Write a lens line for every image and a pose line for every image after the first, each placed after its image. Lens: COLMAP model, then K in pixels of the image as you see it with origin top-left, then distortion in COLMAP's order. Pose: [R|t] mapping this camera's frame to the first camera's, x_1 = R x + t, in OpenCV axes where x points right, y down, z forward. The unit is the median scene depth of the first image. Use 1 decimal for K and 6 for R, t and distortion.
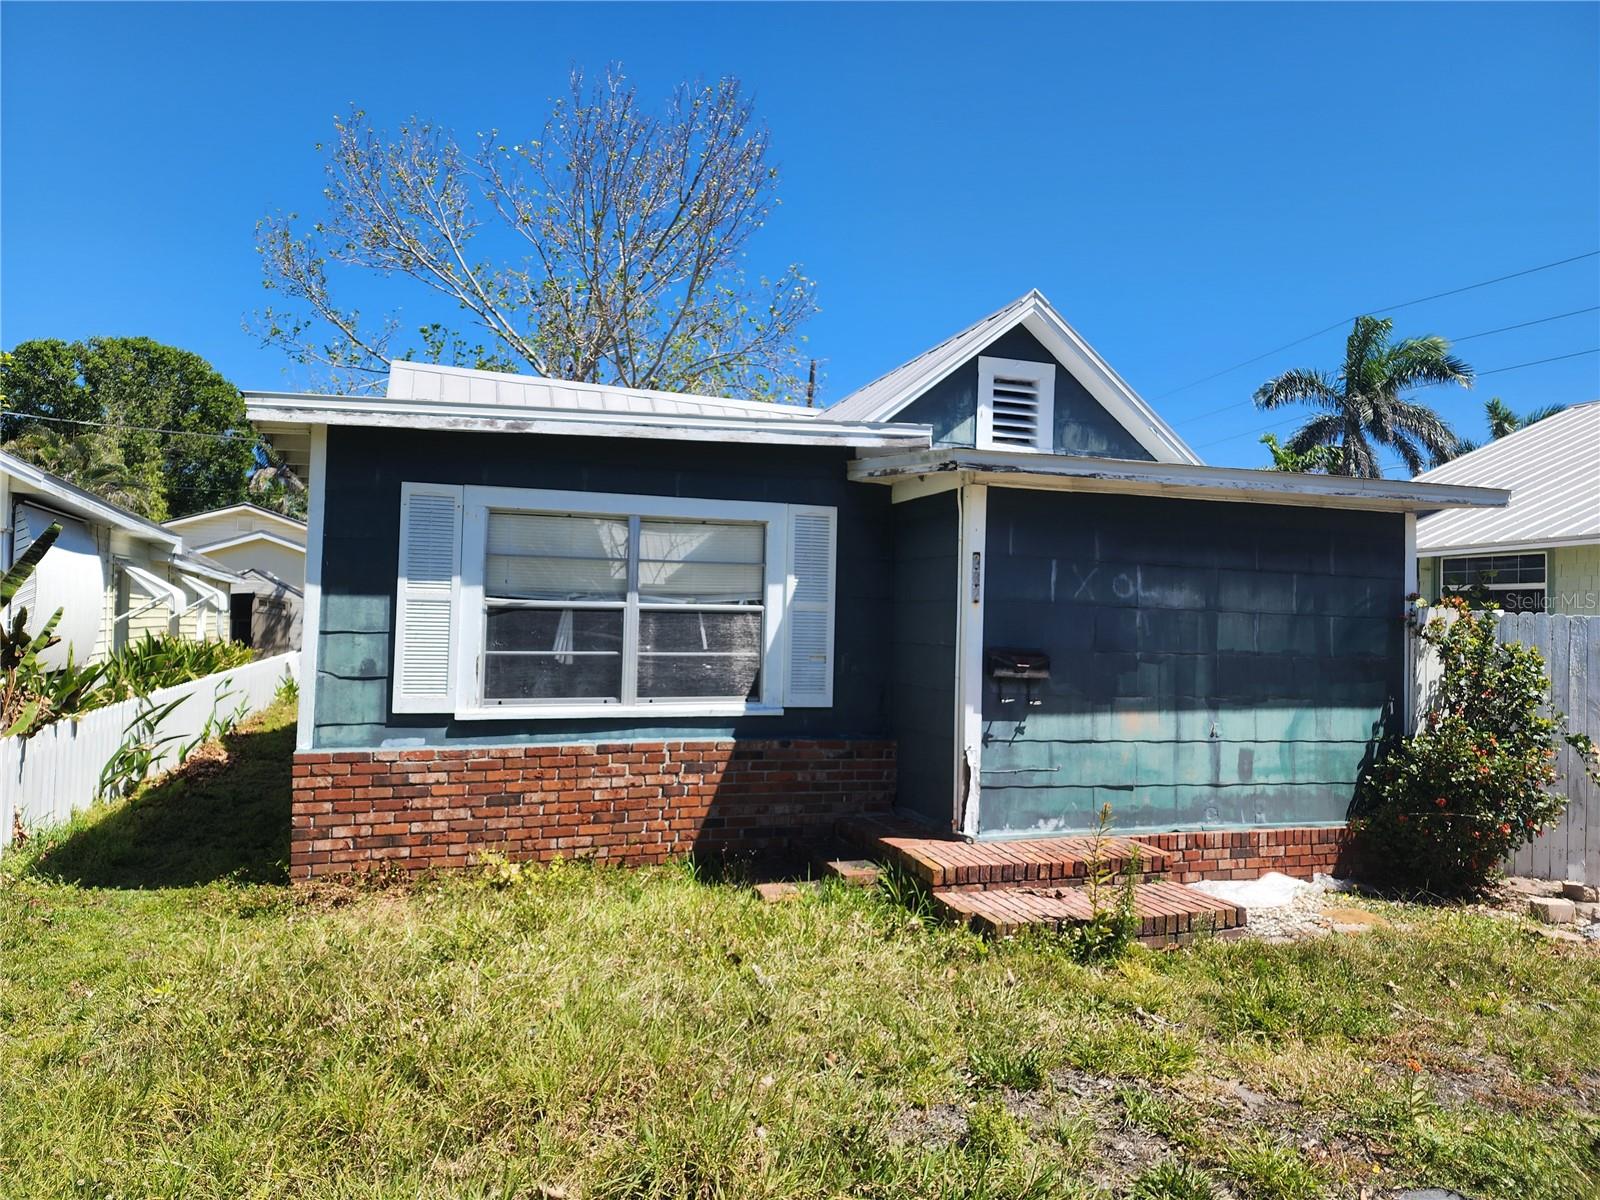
lens RADIAL K [[1016.6, 0, 800.0], [0, 1016.6, 600.0], [0, 0, 1]] dist [0.021214, -0.002091]
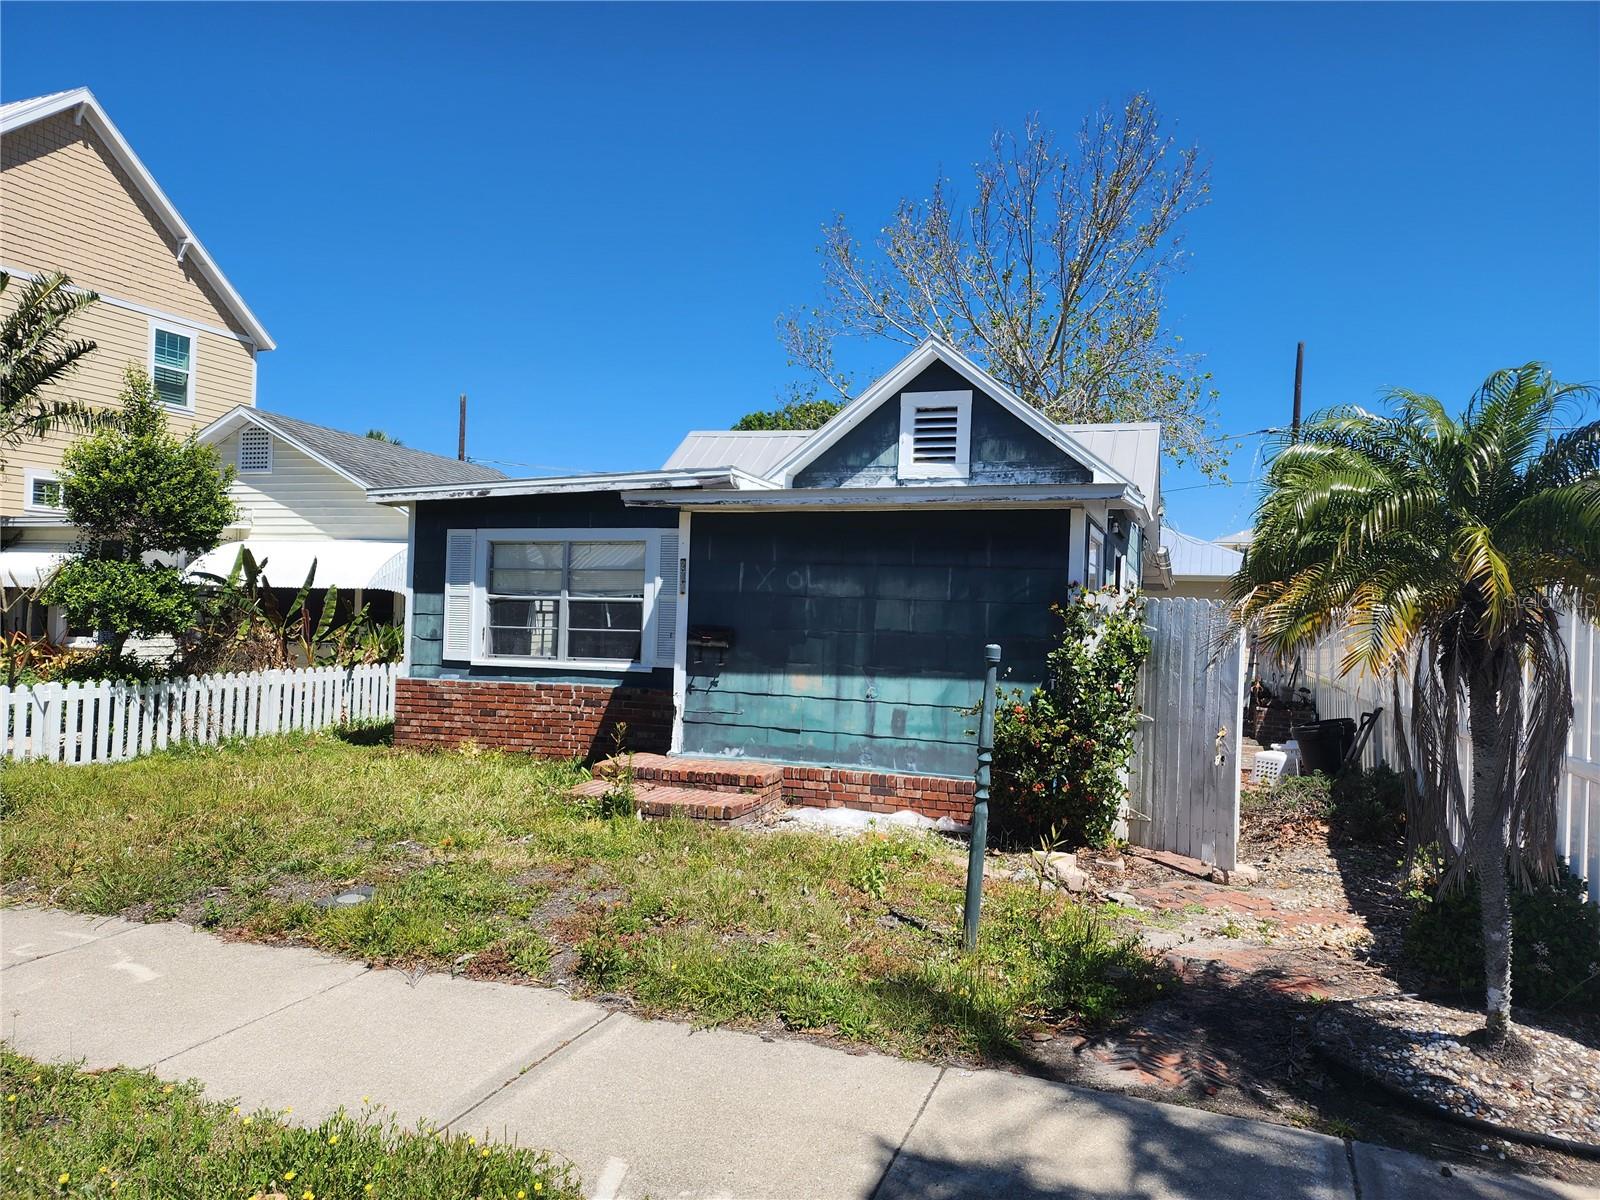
lens RADIAL K [[1016.6, 0, 800.0], [0, 1016.6, 600.0], [0, 0, 1]] dist [0.021214, -0.002091]
pose [[0.812000, -0.008043, -0.583602, 1.076122], [0.004029, 0.999958, -0.008176, 0.022751], [0.583643, 0.004287, 0.811999, -0.073726]]
